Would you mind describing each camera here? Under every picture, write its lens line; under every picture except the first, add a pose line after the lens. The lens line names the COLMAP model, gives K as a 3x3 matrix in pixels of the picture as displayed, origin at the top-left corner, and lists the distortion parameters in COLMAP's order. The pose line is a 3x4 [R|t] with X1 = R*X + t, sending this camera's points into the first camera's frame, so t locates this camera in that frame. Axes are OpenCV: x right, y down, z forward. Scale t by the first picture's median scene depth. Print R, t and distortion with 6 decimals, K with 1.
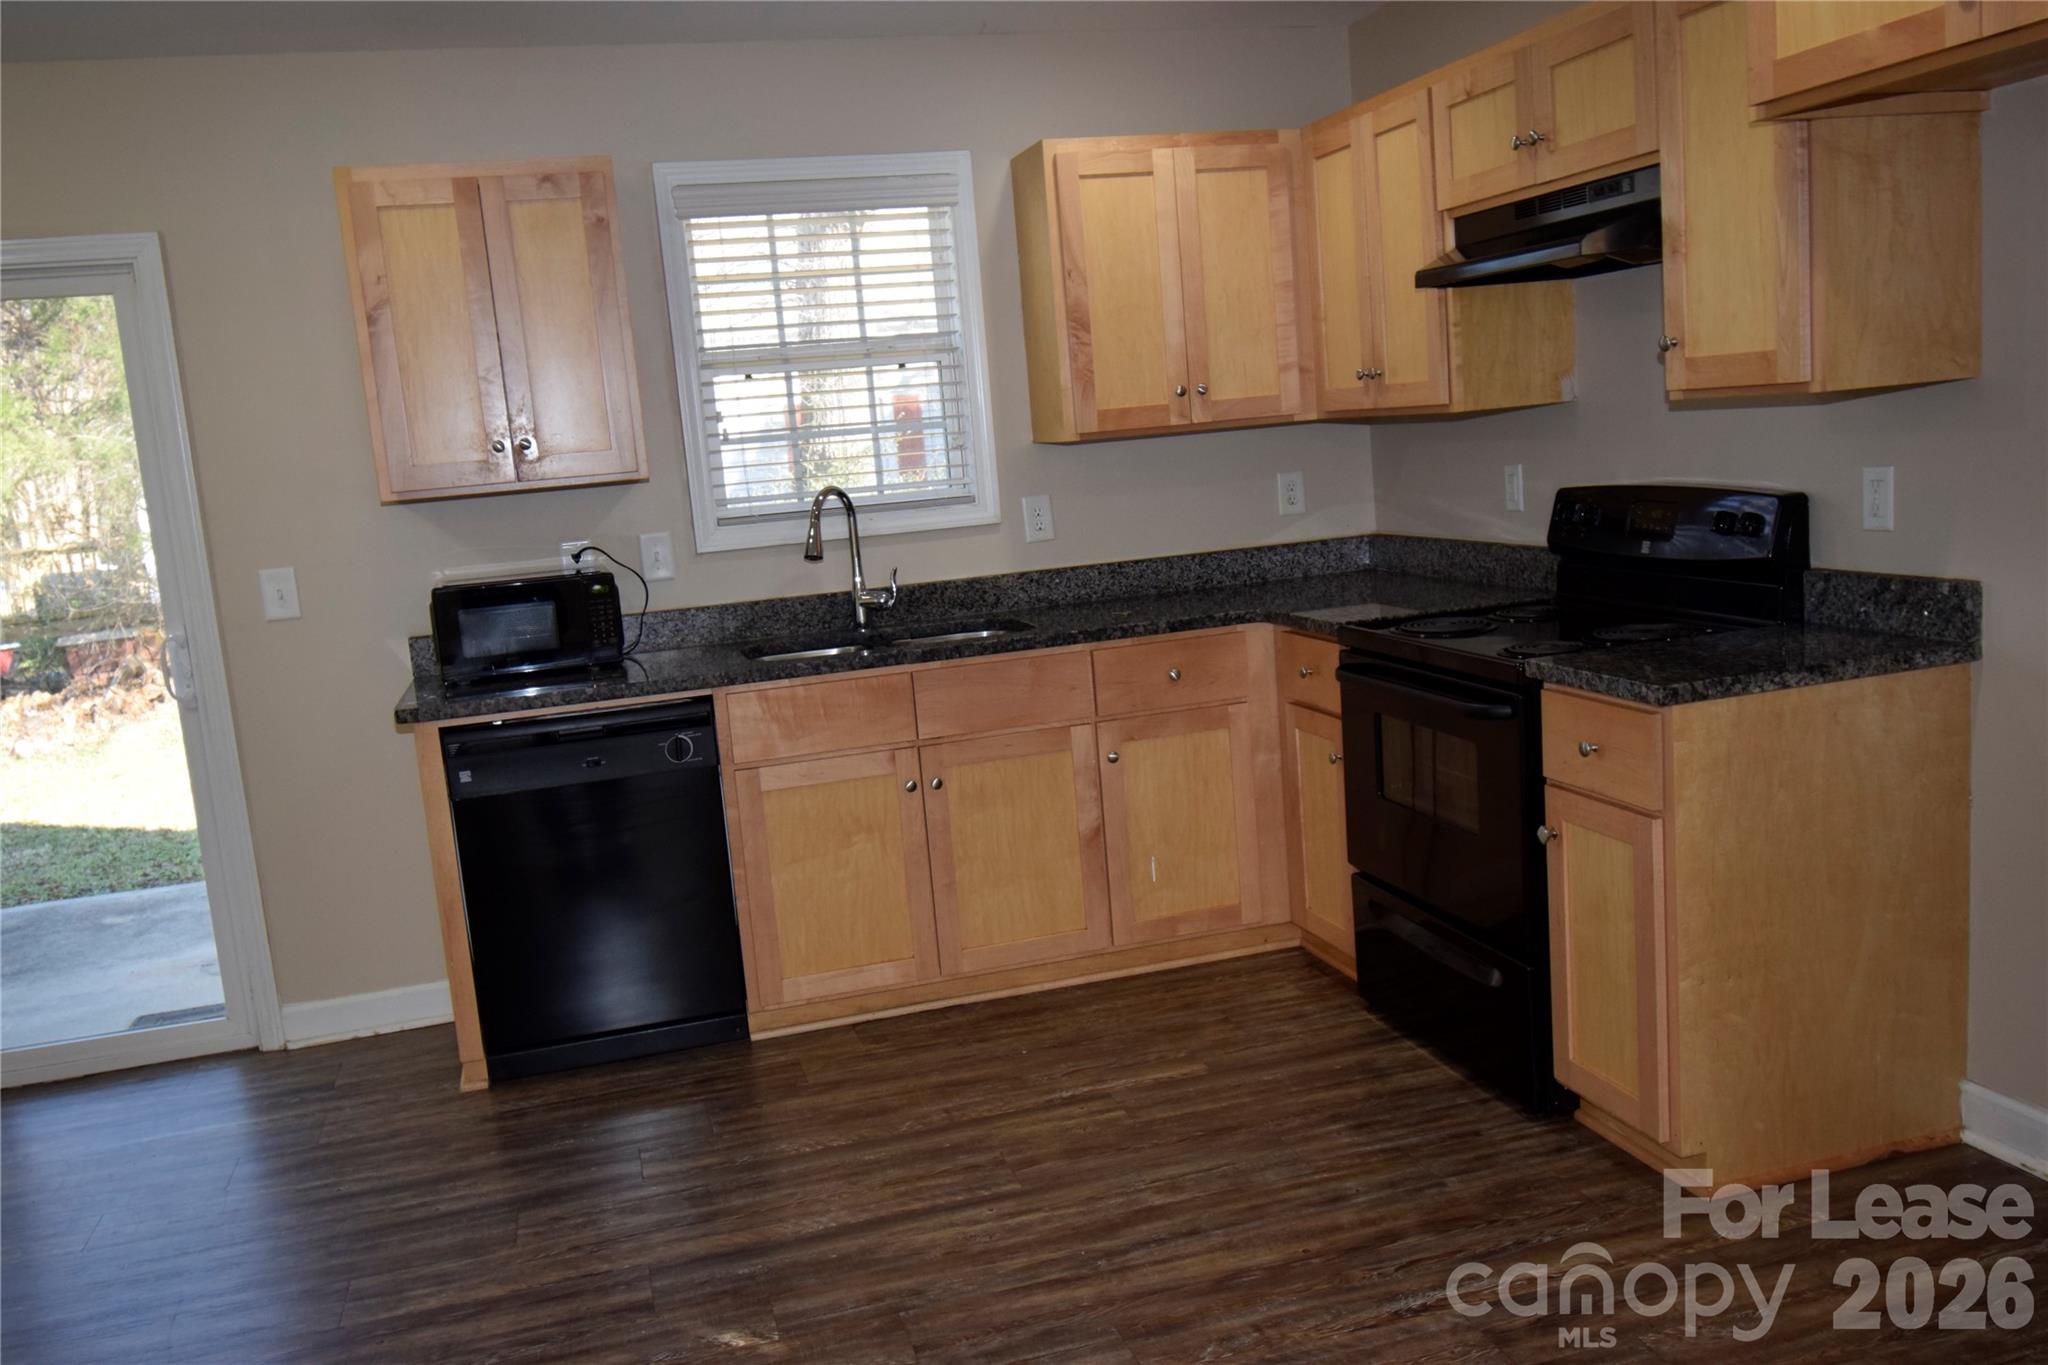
lens RADIAL K [[1683.8, 0, 1024.0], [0, 1683.8, 682.5], [0, 0, 1]] dist [-0.003045, -0.004571]
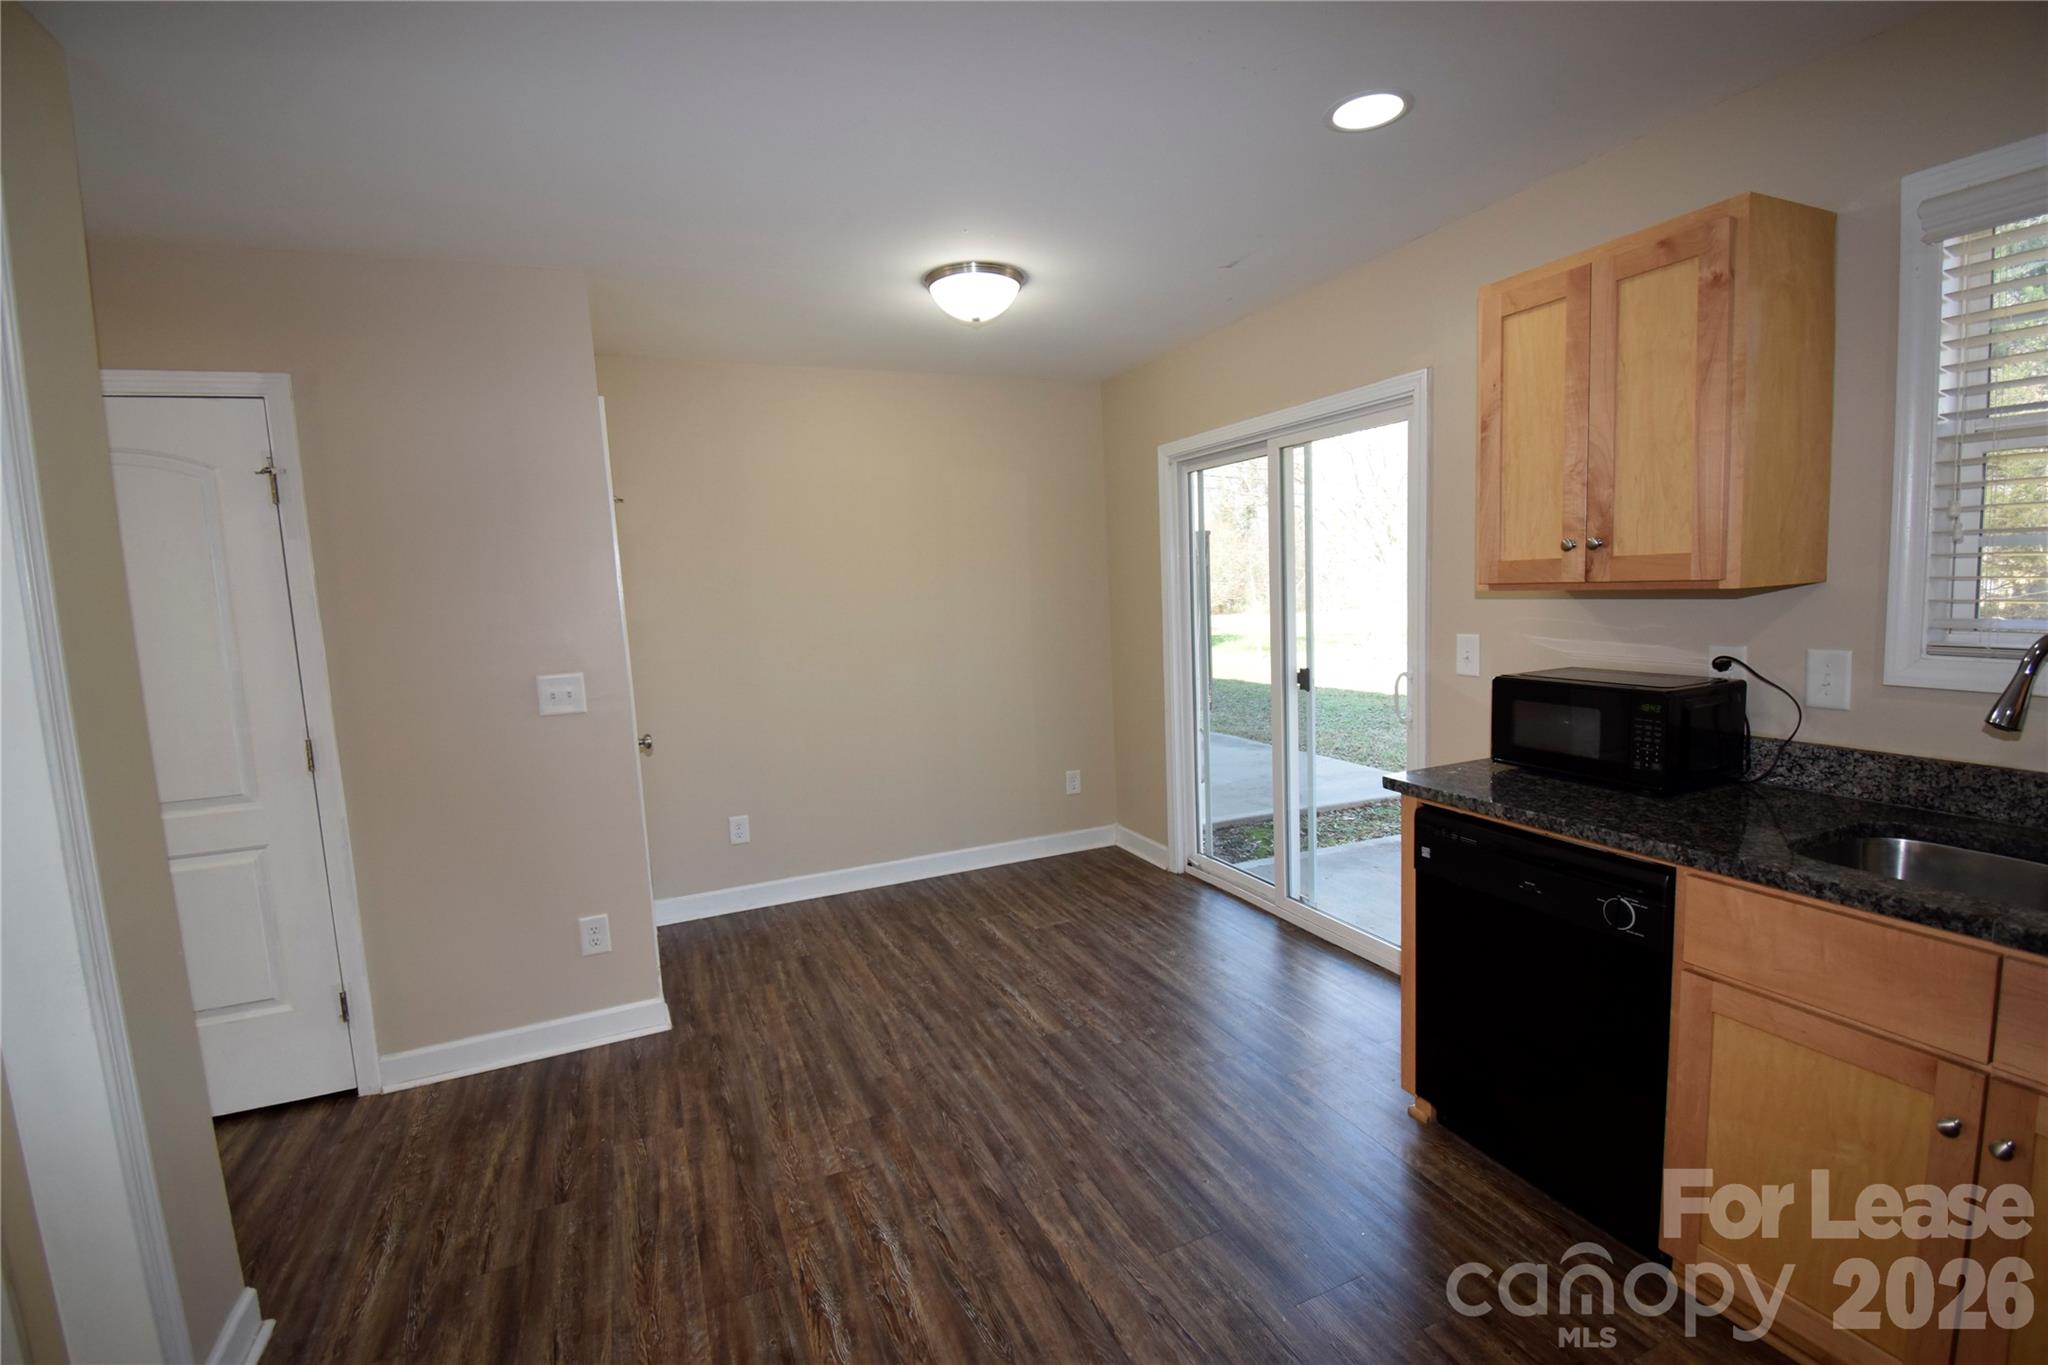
lens RADIAL K [[905.9, 0, 1024.0], [0, 905.9, 682.5], [0, 0, 1]] dist [0.025757, -0.035350]
pose [[0.140804, 0.186181, -0.972374, 0.169291], [-0.115822, 0.978512, 0.170585, -0.113125], [0.983239, 0.088603, 0.159343, 0.598942]]
